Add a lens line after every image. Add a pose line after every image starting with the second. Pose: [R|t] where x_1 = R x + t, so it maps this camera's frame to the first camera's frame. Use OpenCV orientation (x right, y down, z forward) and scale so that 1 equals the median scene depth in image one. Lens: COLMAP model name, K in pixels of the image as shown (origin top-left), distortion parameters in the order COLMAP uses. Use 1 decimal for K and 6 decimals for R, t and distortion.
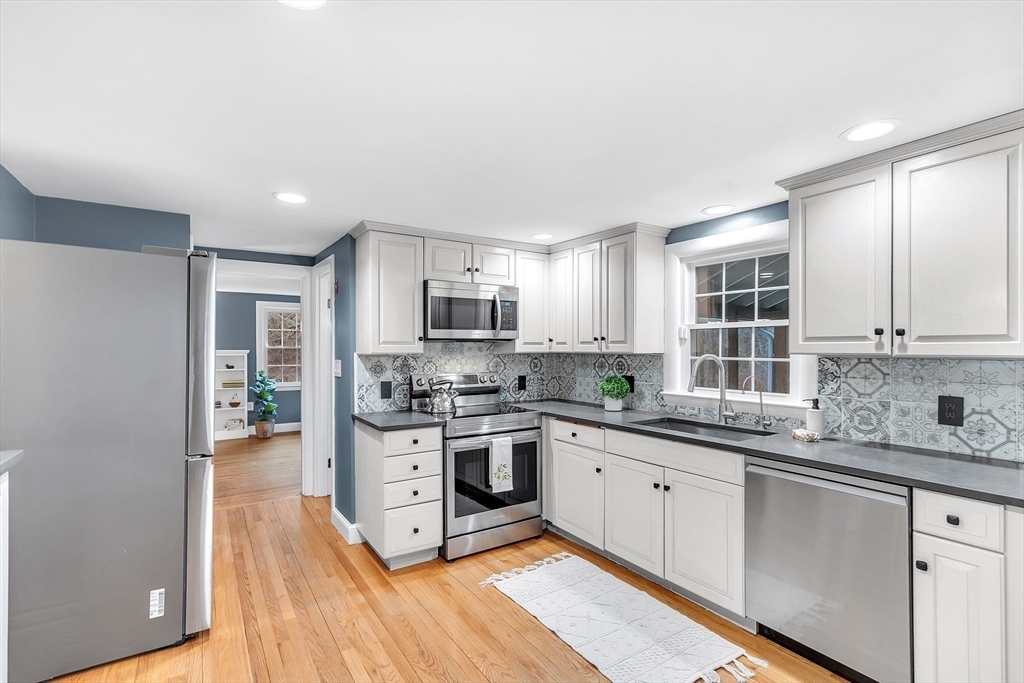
lens RADIAL K [[471.0, 0, 510.6], [0, 471.0, 349.6], [0, 0, 1]] dist [-0.015017, 0.013010]
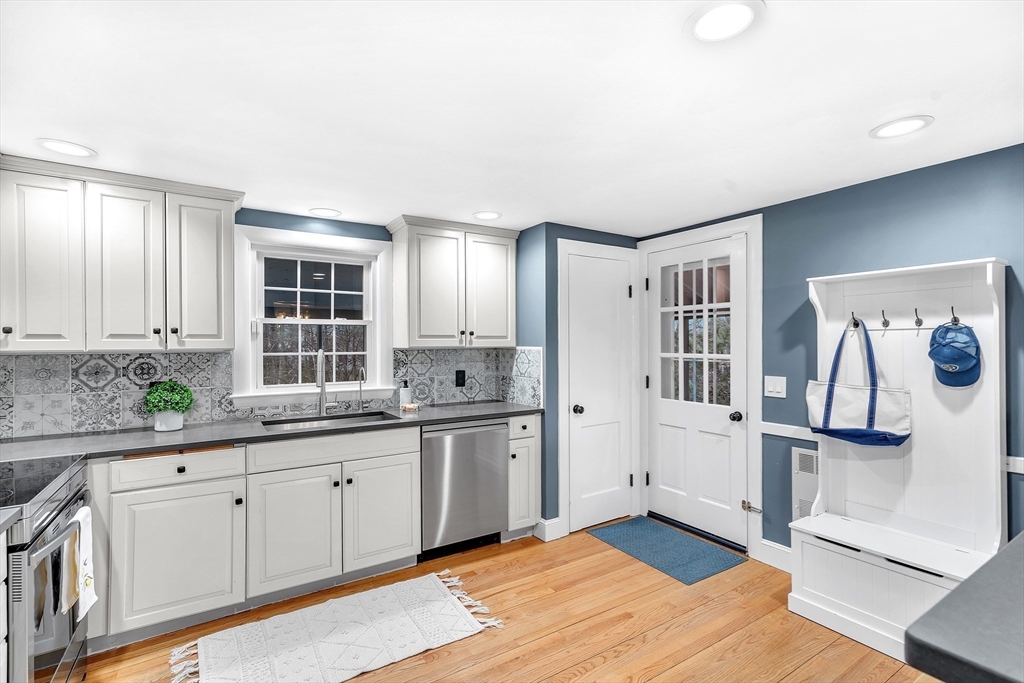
lens RADIAL K [[471.0, 0, 510.7], [0, 471.0, 344.5], [0, 0, 1]] dist [-0.015017, 0.013010]
pose [[0.021133, -0.001356, 0.999776, -0.558013], [0.008392, 0.999964, 0.001179, 0.001231], [-0.999741, 0.008365, 0.021144, 0.519061]]
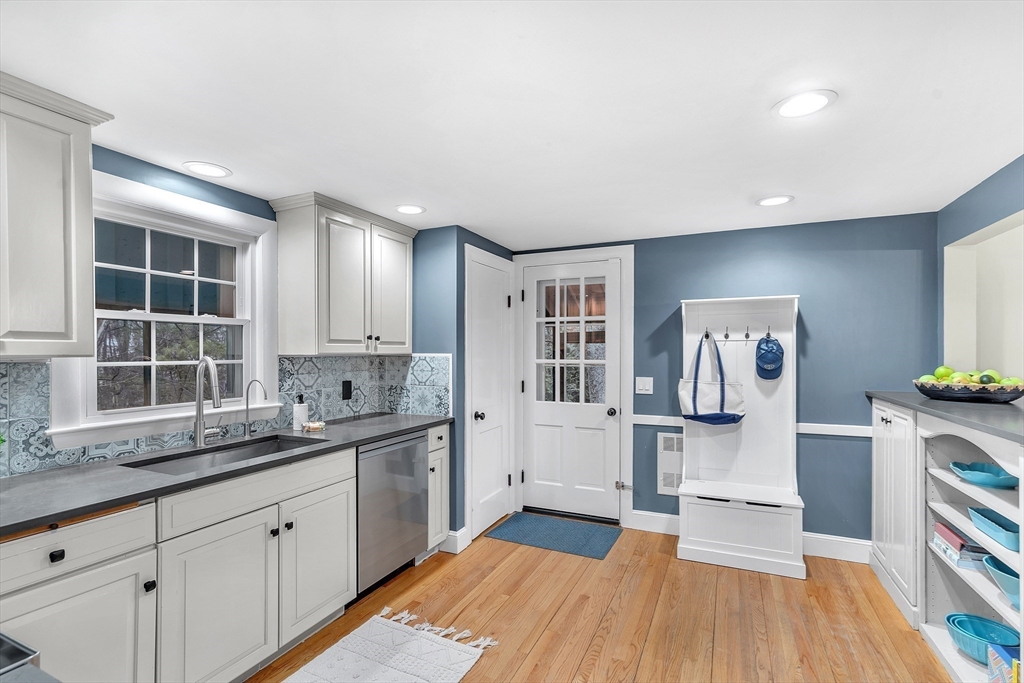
lens RADIAL K [[471.0, 0, 509.0], [0, 471.0, 353.8], [0, 0, 1]] dist [-0.015017, 0.013010]
pose [[-0.516712, -0.003296, 0.856153, -0.438103], [0.005152, 0.999963, 0.006959, 0.002516], [-0.856144, 0.008006, -0.516676, 0.900211]]
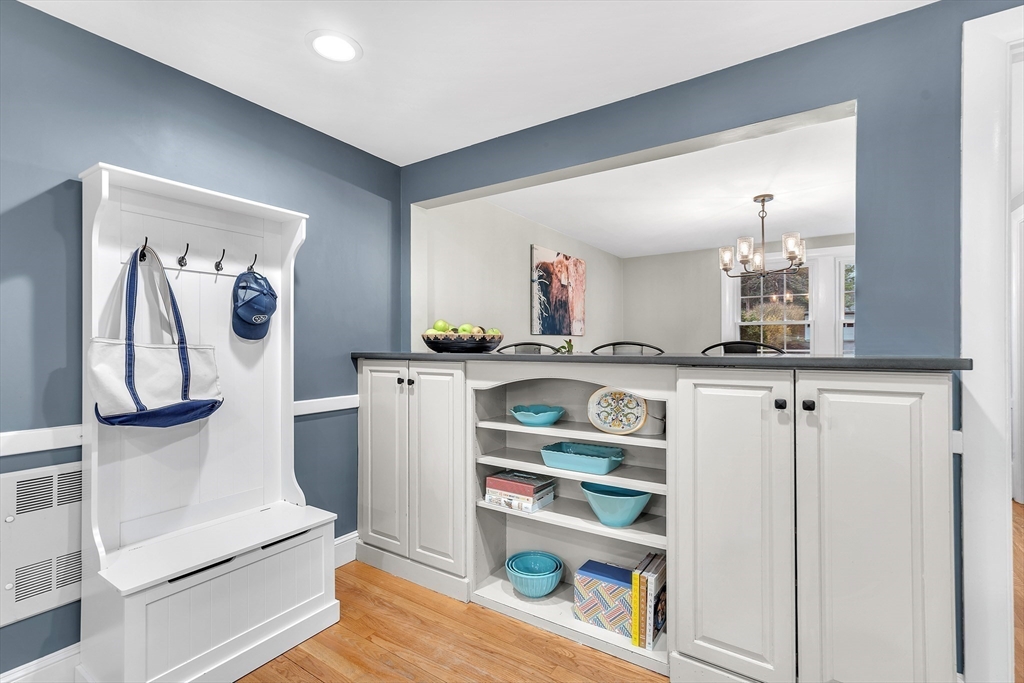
lens RADIAL K [[471.0, 0, 508.5], [0, 471.0, 343.4], [0, 0, 1]] dist [-0.015017, 0.013010]
pose [[-0.926590, -0.001618, -0.376069, 0.066109], [-0.001547, 0.999999, -0.000492, 0.074488], [0.376070, 0.000126, -0.926591, 0.616363]]
